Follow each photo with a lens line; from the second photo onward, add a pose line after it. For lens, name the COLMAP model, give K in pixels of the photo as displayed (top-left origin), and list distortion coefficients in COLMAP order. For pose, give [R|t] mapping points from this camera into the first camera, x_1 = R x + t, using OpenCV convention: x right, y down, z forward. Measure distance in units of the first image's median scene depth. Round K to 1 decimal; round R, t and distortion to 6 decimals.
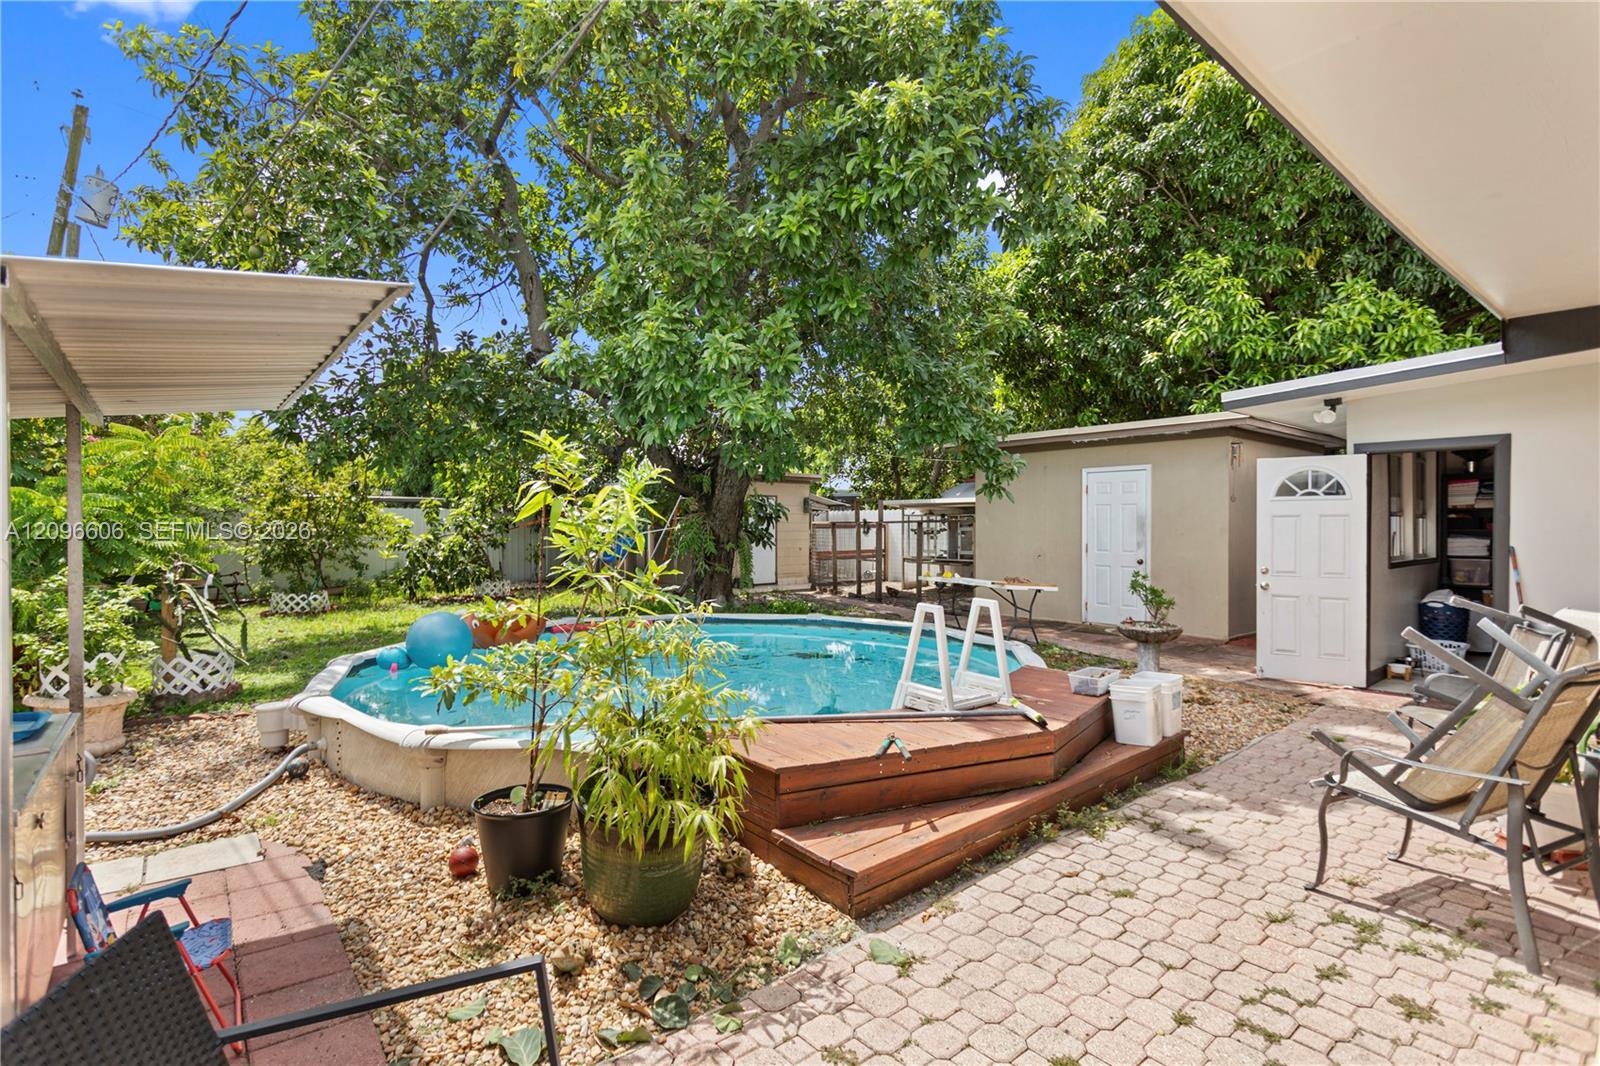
lens RADIAL K [[787.6, 0, 800.0], [0, 787.6, 533.0], [0, 0, 1]] dist [0.002850, 0.000169]
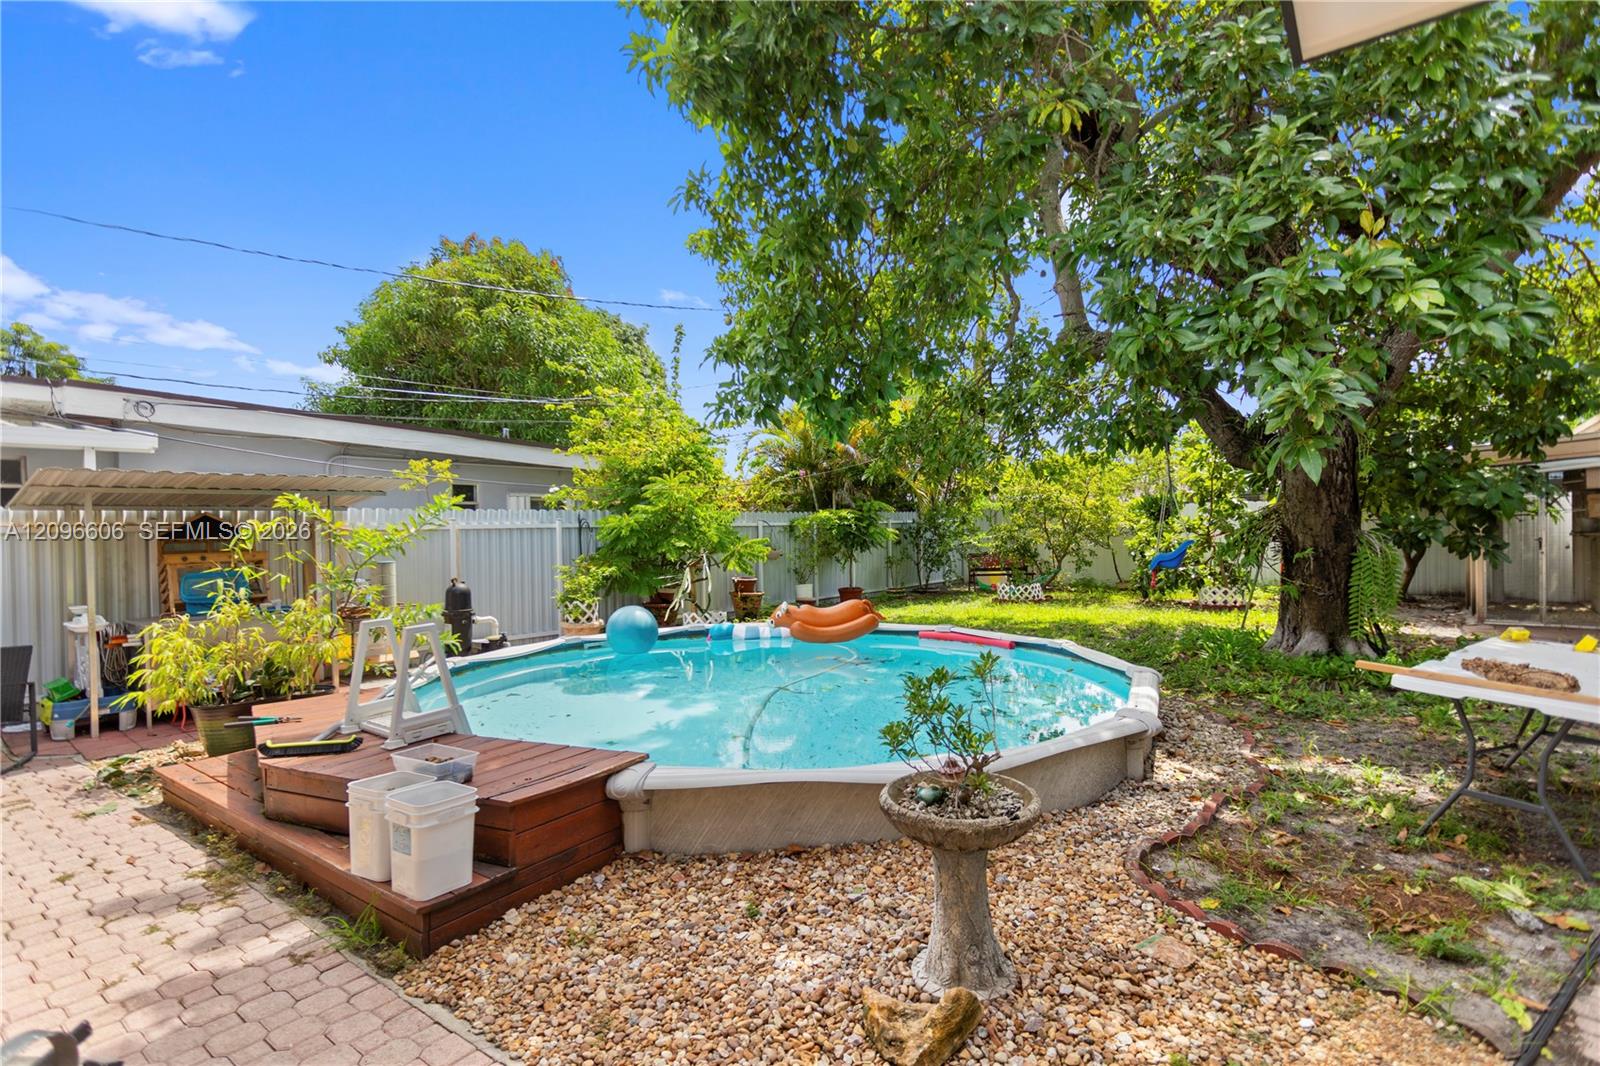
lens RADIAL K [[787.6, 0, 800.0], [0, 787.6, 533.0], [0, 0, 1]] dist [0.002850, 0.000169]
pose [[0.200801, 0.005866, -0.979615, 1.543215], [0.006216, 0.999954, 0.007262, -0.031274], [0.979612, -0.007547, 0.200755, 1.618130]]
